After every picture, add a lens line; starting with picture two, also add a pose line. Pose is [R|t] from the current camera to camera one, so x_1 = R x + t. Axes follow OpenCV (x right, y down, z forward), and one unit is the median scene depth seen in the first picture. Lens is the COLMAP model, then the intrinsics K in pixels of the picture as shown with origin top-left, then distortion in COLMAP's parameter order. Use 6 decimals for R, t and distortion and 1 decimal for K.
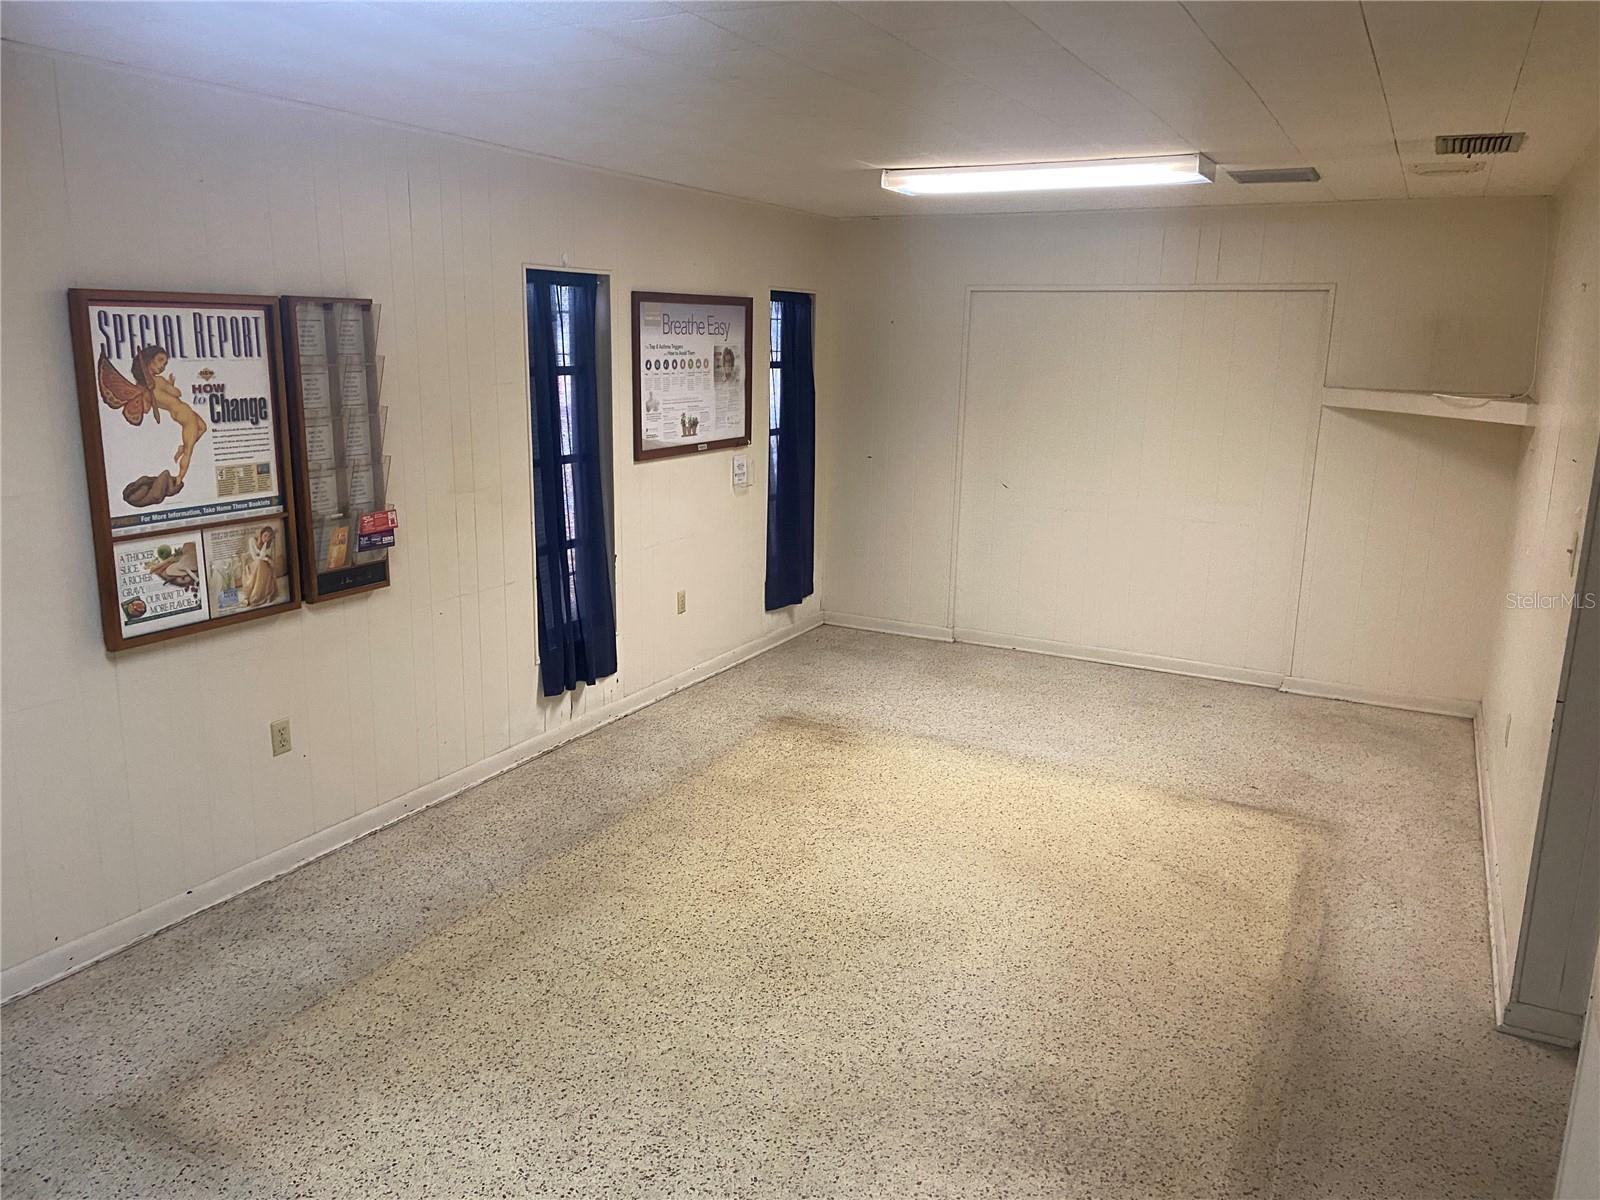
lens RADIAL K [[1198.3, 0, 791.3], [0, 1198.3, 599.0], [0, 0, 1]] dist [0.004232, -0.005663]
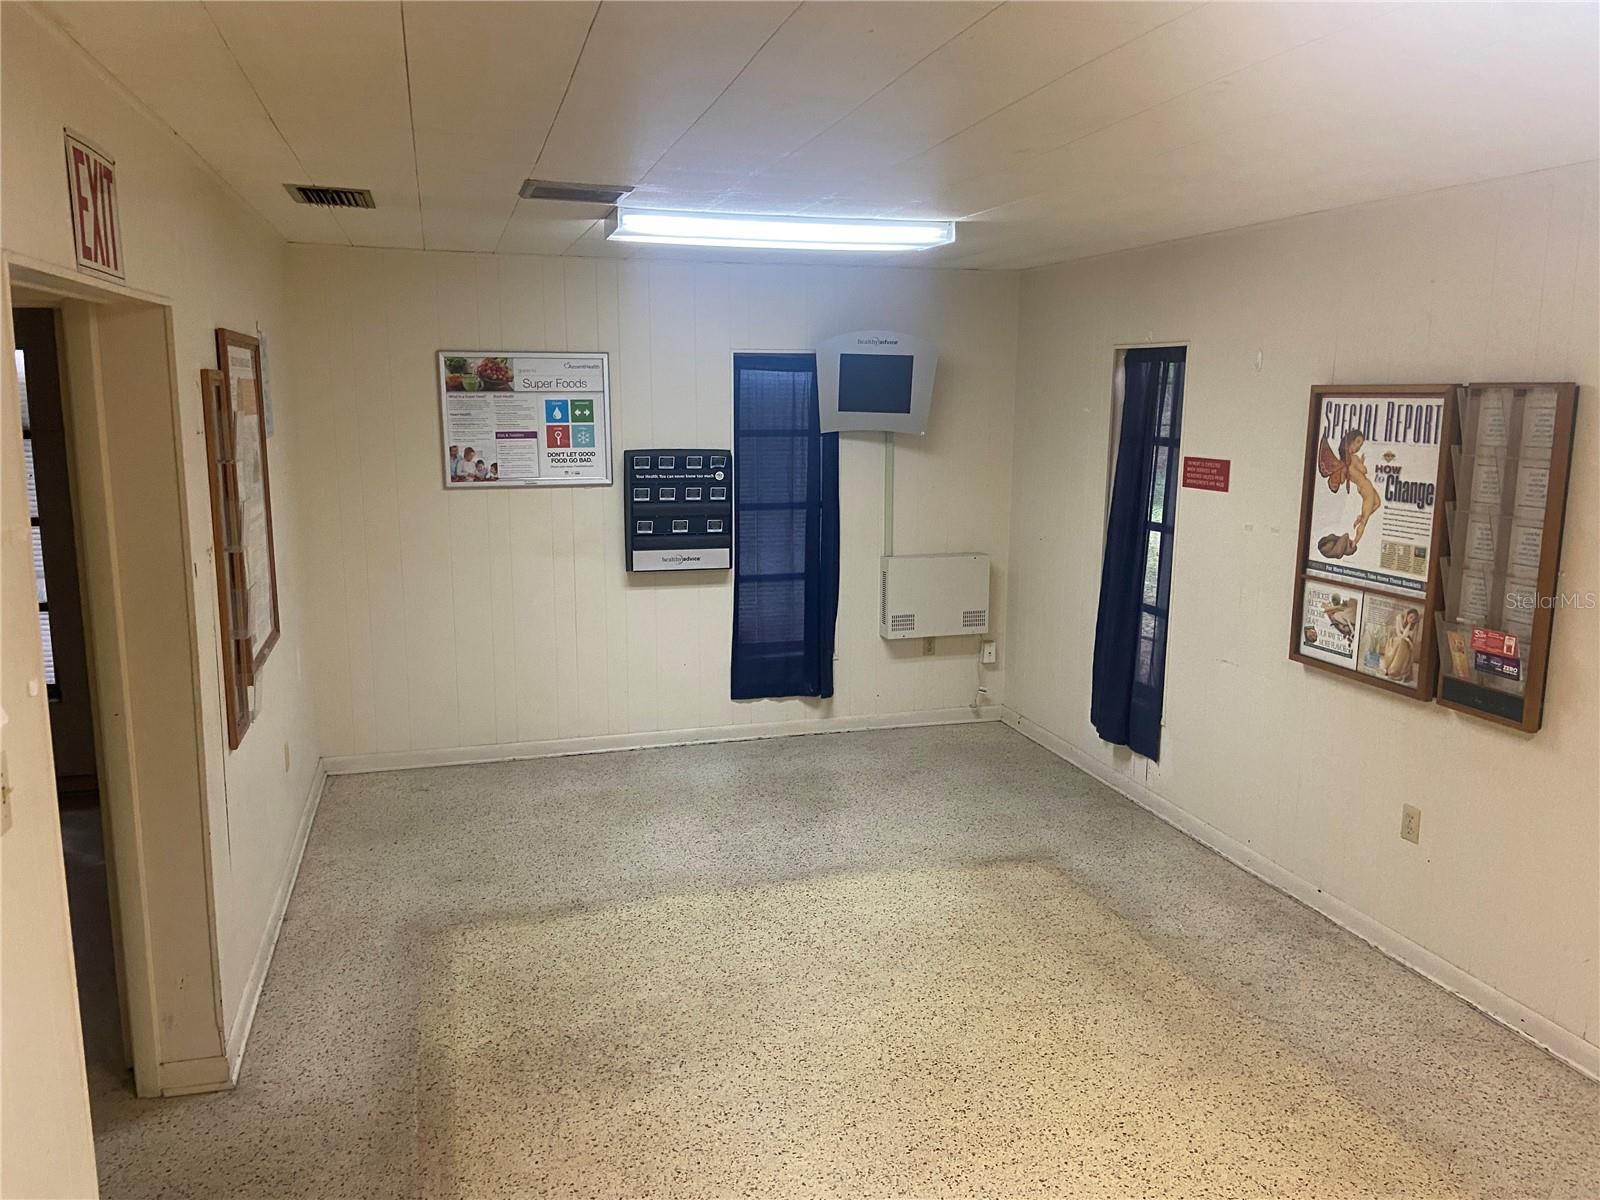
lens RADIAL K [[1198.3, 0, 791.3], [0, 1198.3, 599.0], [0, 0, 1]] dist [0.004232, -0.005663]
pose [[-0.731343, 0.090175, -0.676022, 0.673269], [-0.168862, 0.936416, 0.307589, -0.310320], [0.660775, 0.339108, -0.669614, 1.415208]]
